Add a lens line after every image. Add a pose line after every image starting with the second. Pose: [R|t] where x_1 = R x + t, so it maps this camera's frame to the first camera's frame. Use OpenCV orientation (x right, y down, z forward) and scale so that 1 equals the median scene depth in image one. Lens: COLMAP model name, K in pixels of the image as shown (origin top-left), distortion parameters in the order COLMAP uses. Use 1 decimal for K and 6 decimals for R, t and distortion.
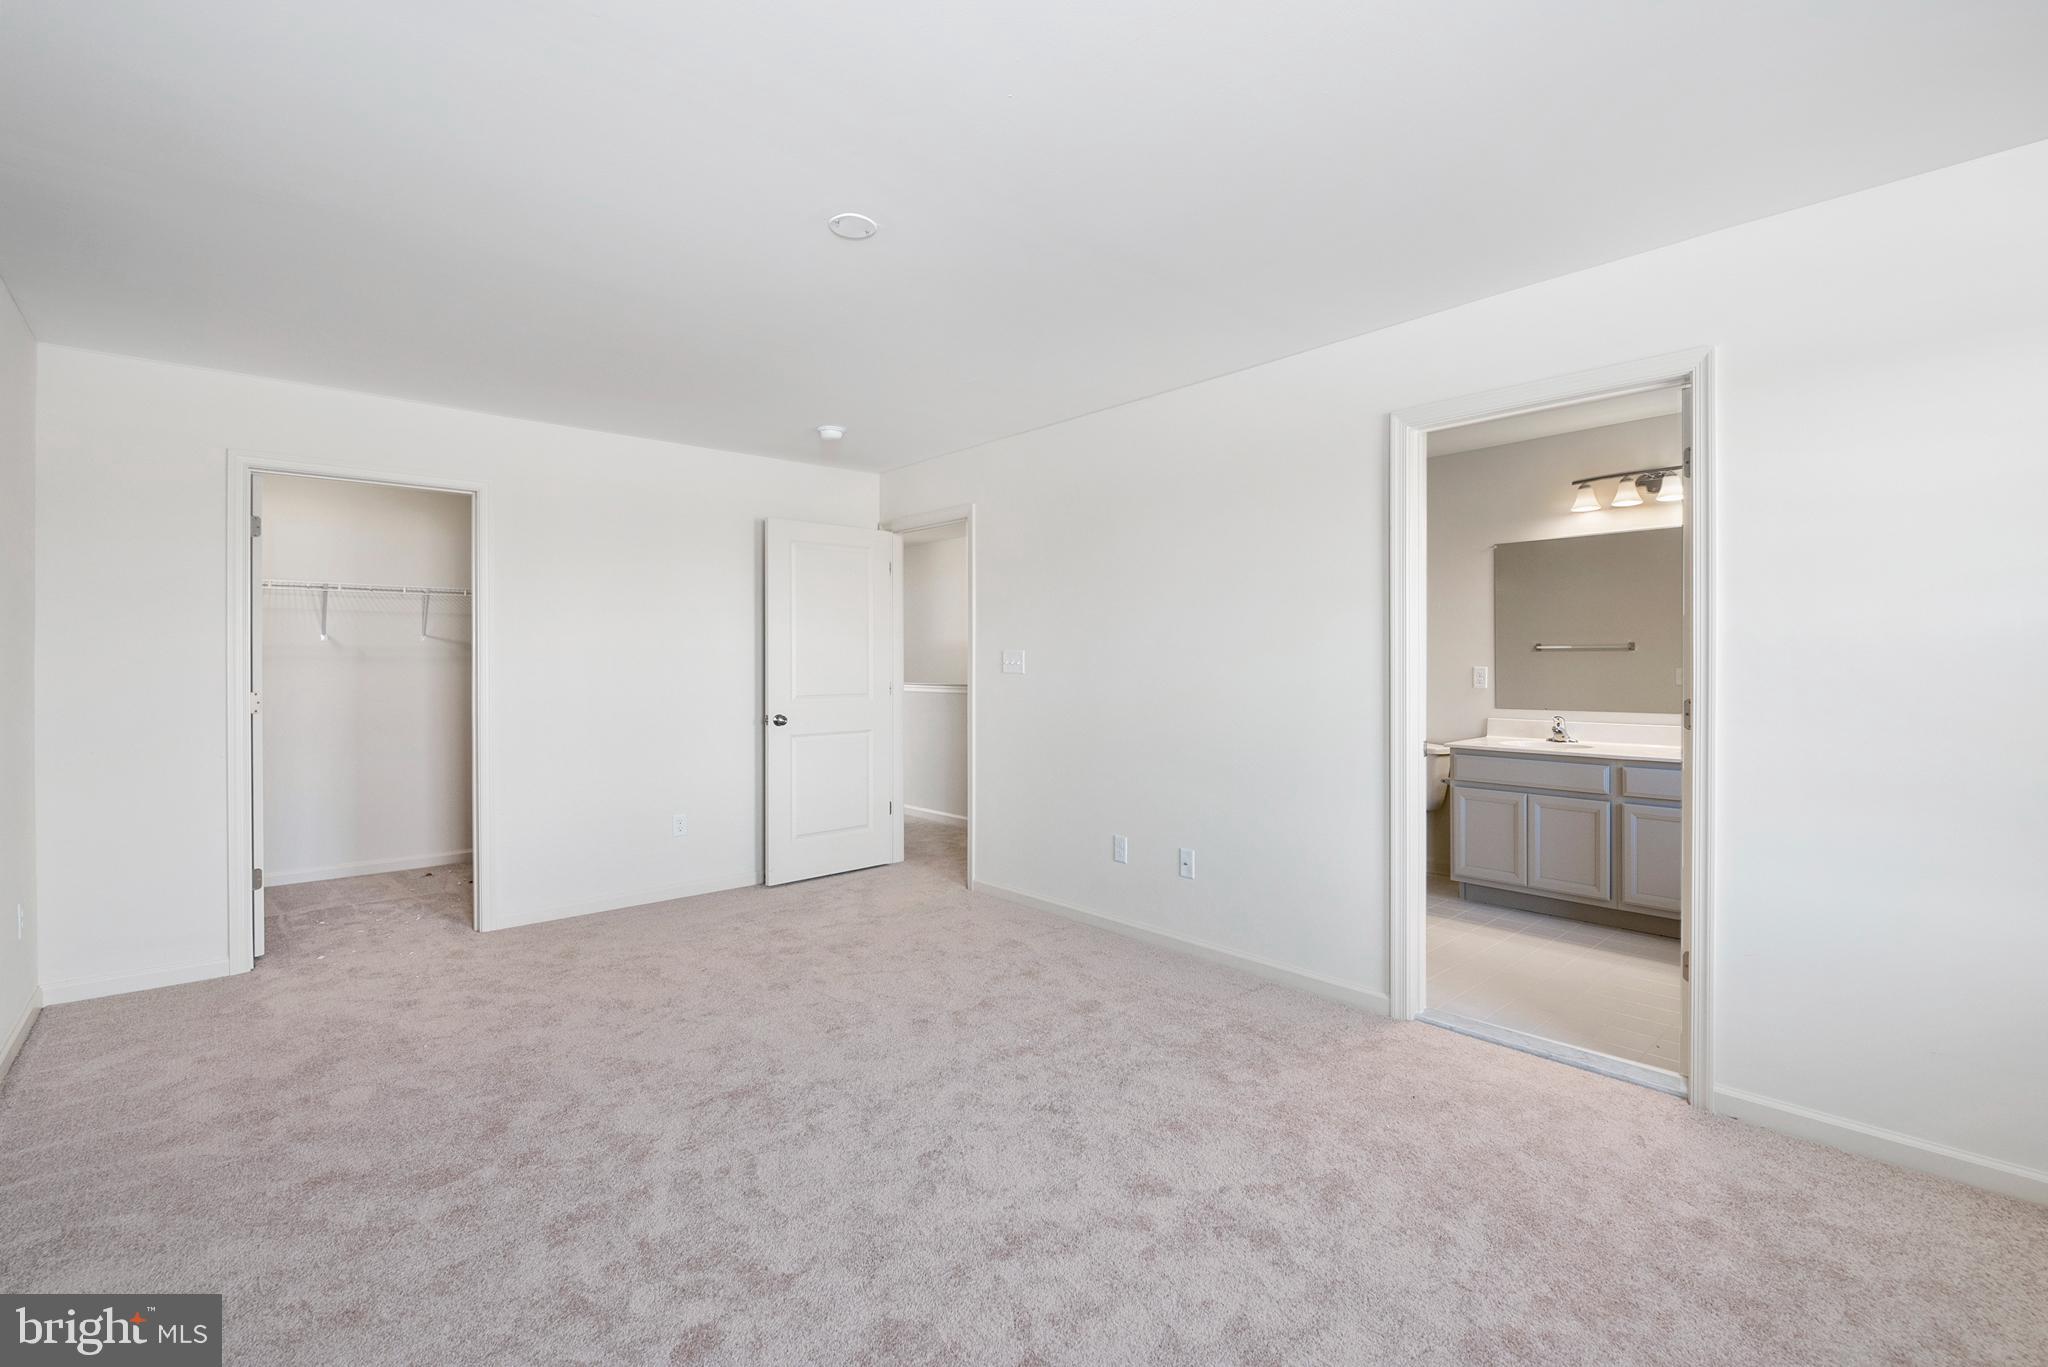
lens RADIAL K [[912.9, 0, 1029.2], [0, 912.9, 662.1], [0, 0, 1]] dist [0.001643, -0.007037]
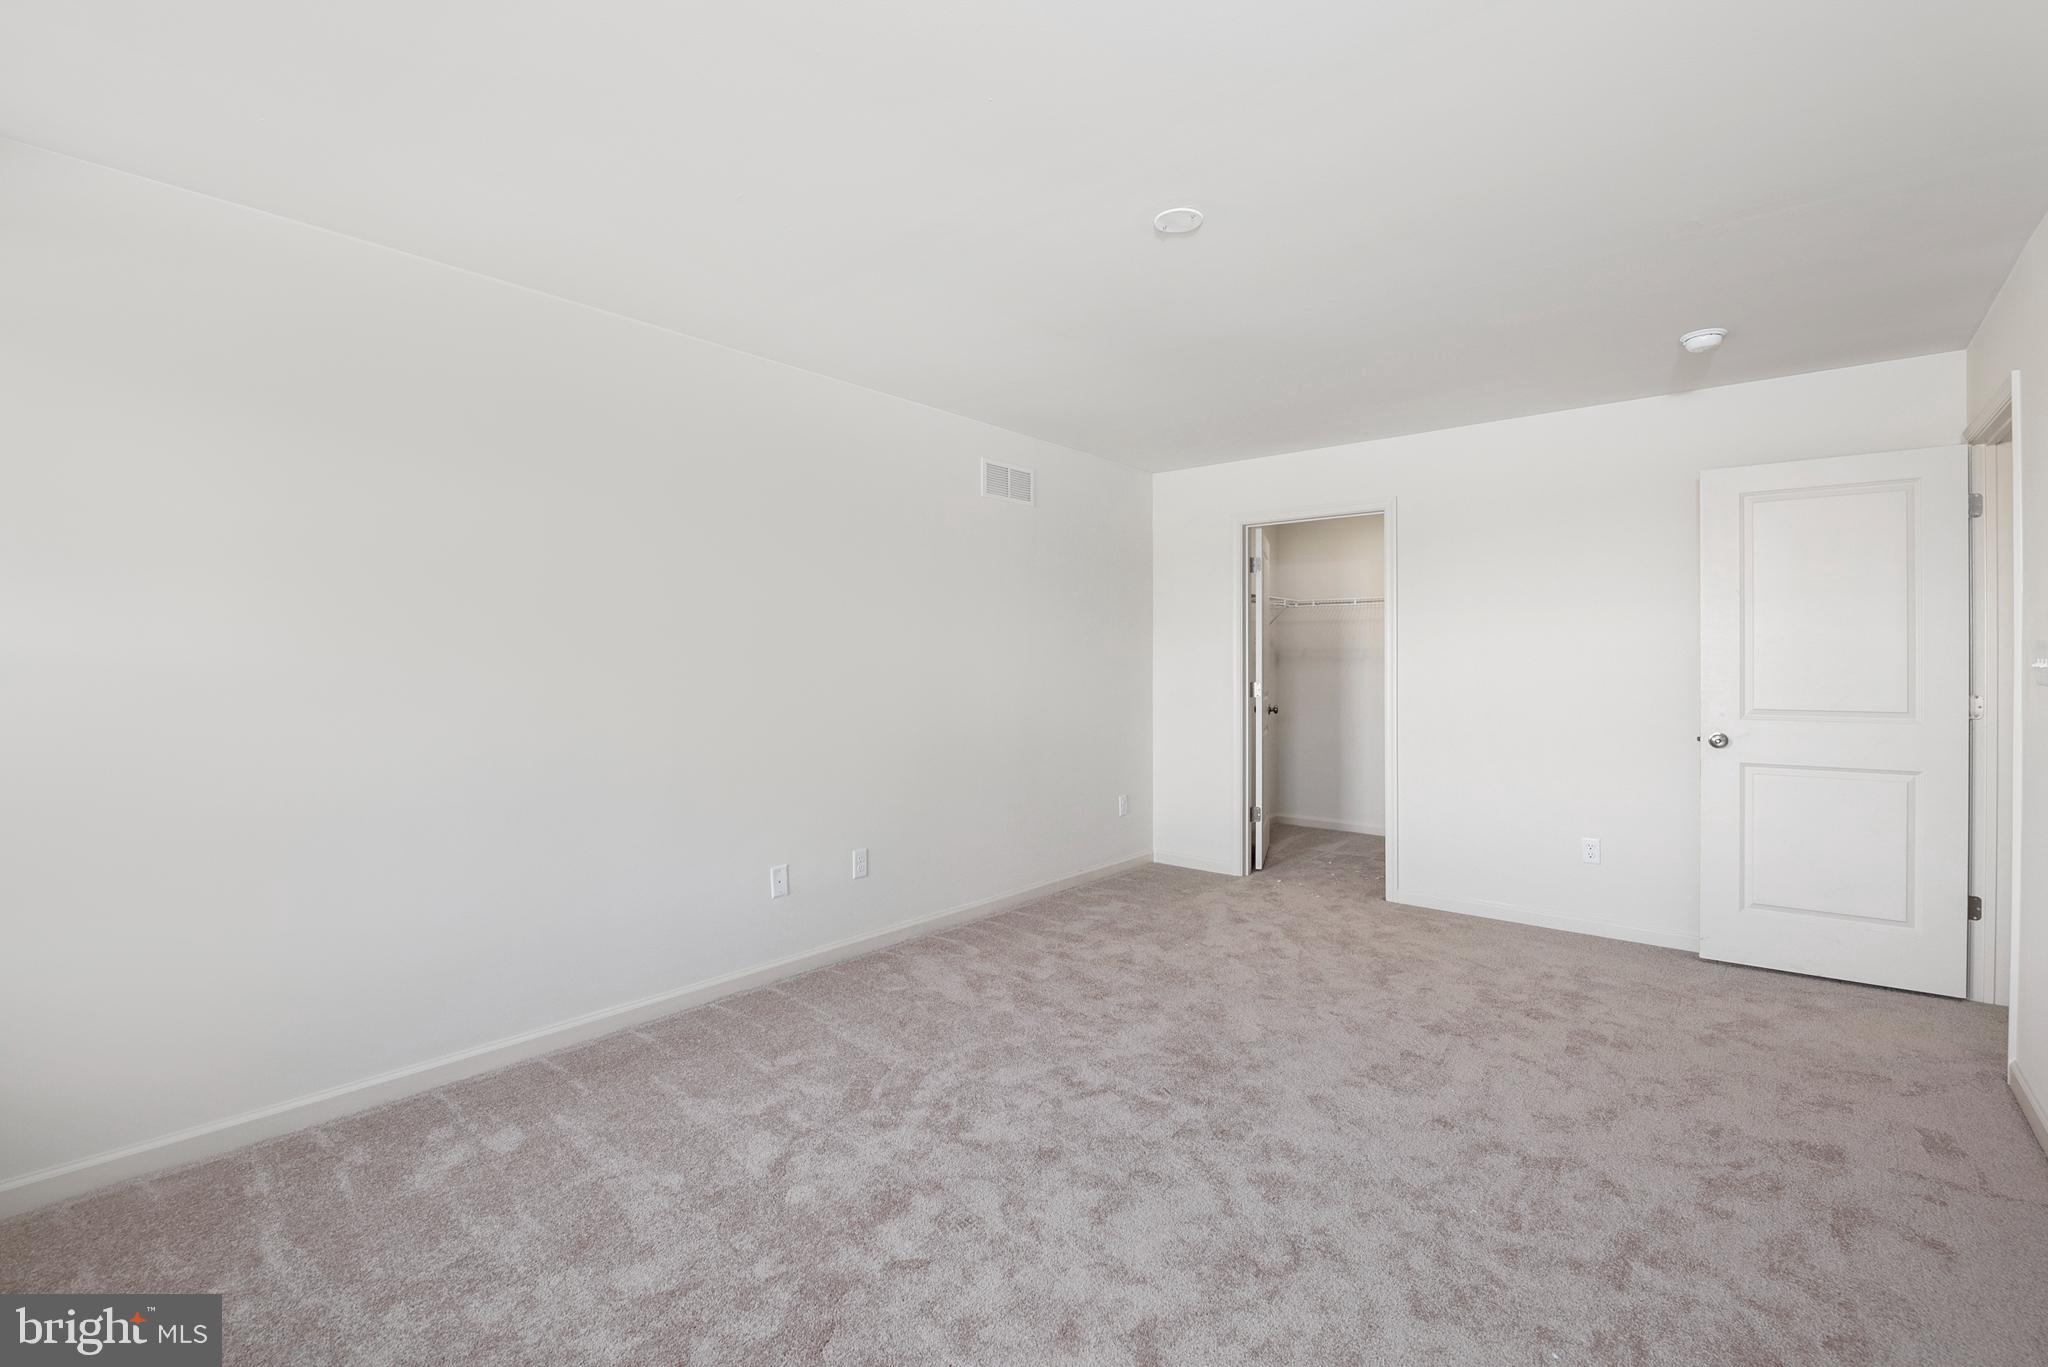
lens RADIAL K [[912.9, 0, 1029.2], [0, 912.9, 662.1], [0, 0, 1]] dist [0.001643, -0.007037]
pose [[0.144499, 0.003853, -0.989497, 0.512071], [-0.003707, 0.999988, 0.003353, 0.000582], [0.989498, 0.003183, 0.144512, 0.463043]]
